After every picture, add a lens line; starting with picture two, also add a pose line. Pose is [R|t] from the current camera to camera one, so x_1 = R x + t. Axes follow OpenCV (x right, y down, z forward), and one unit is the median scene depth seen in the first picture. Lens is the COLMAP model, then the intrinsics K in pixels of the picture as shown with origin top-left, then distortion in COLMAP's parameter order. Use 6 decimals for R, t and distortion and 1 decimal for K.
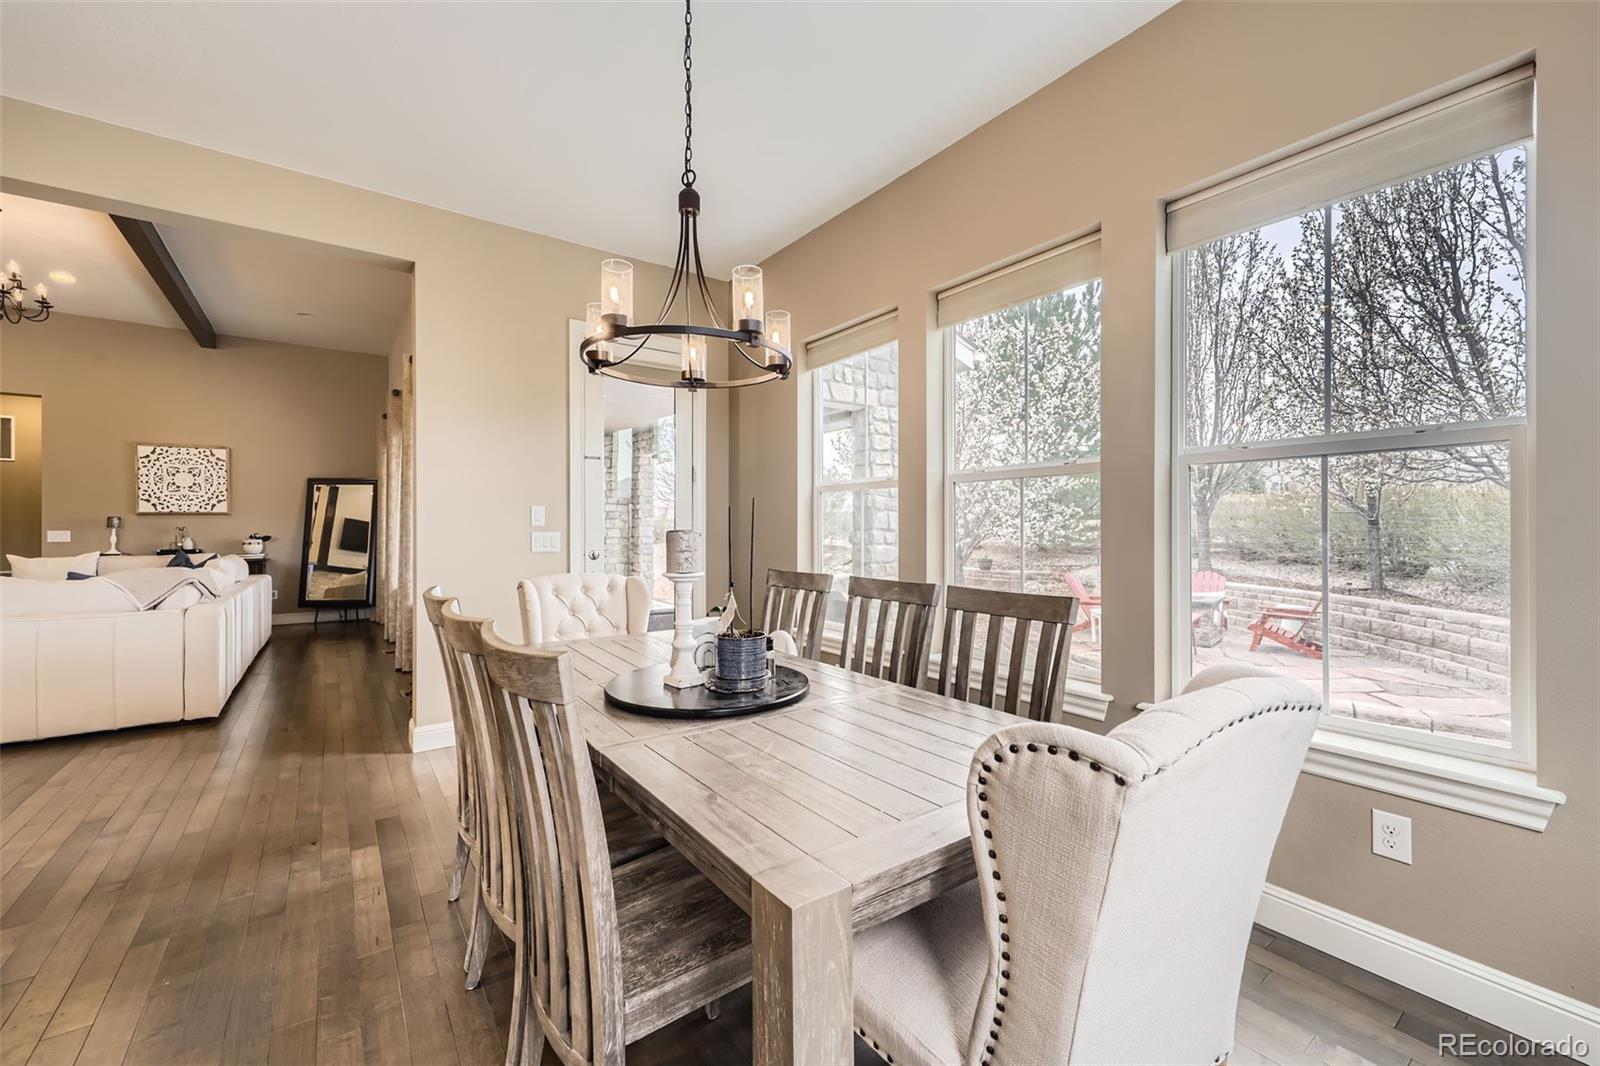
lens RADIAL K [[647.8, 0, 794.7], [0, 647.8, 527.9], [0, 0, 1]] dist [0.004953, -0.000007]
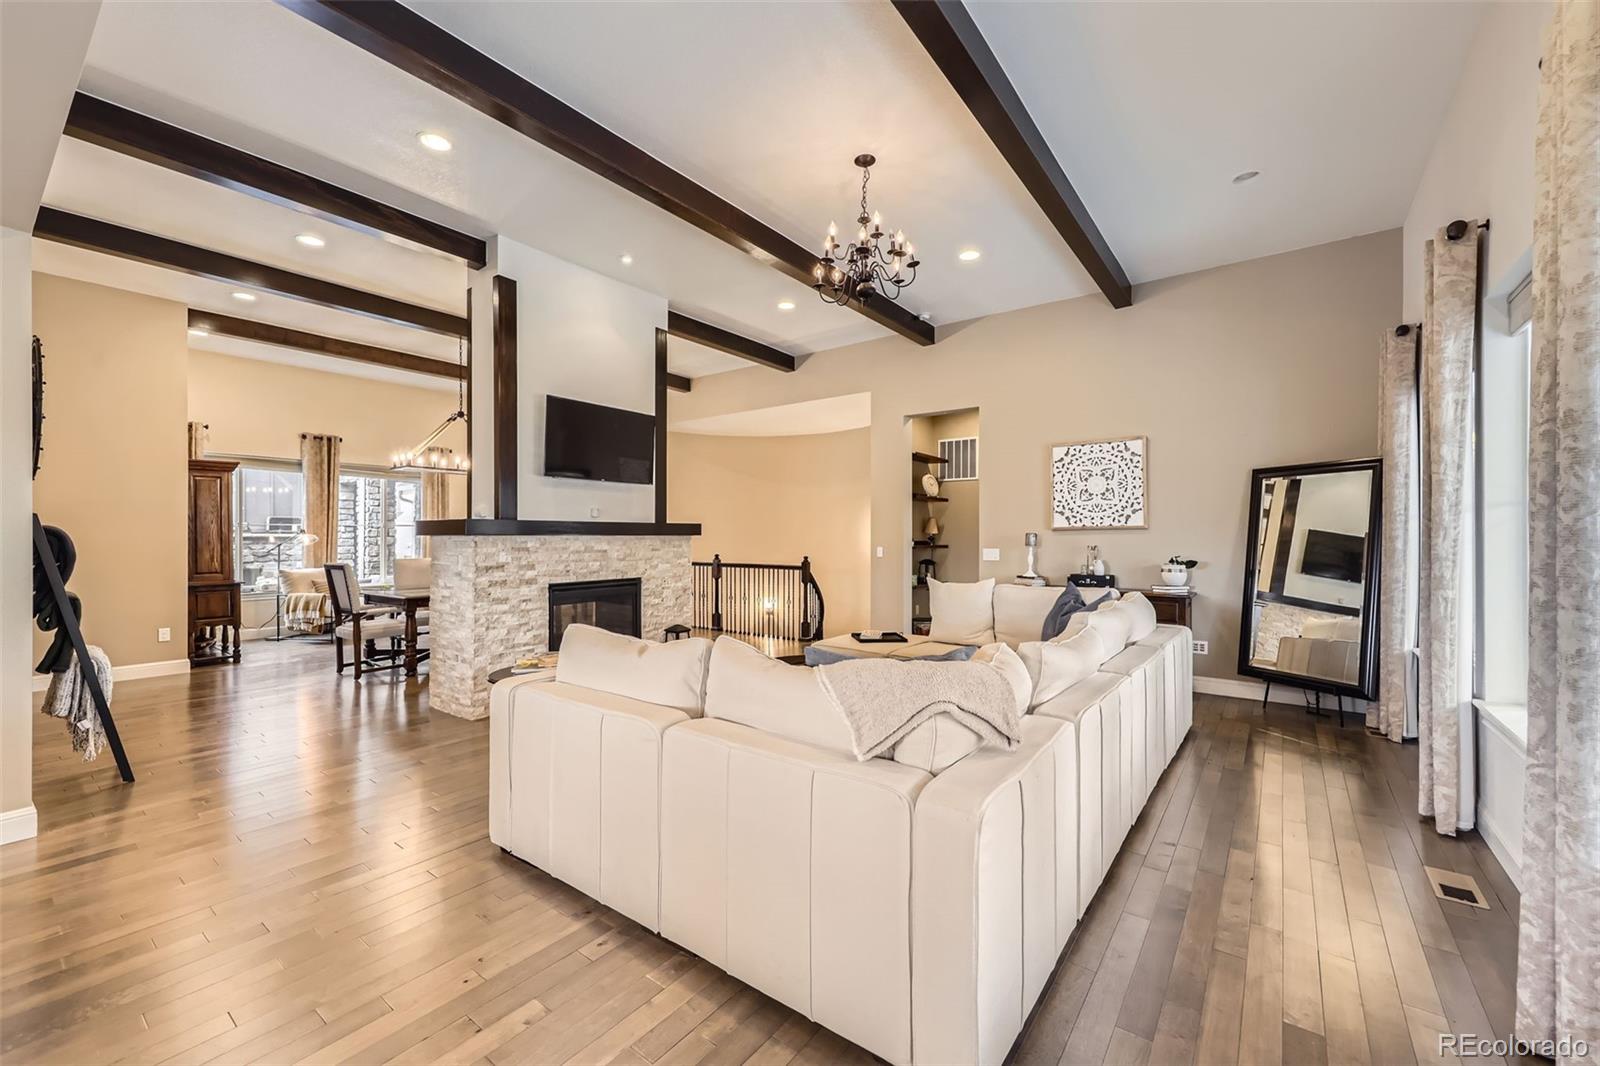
lens RADIAL K [[647.8, 0, 786.2], [0, 647.8, 536.5], [0, 0, 1]] dist [0.004953, -0.000007]
pose [[0.292789, -0.002523, -0.956174, -0.298004], [0.001607, 0.999996, -0.002147, -0.010976], [0.956176, -0.000908, 0.292792, 0.408184]]
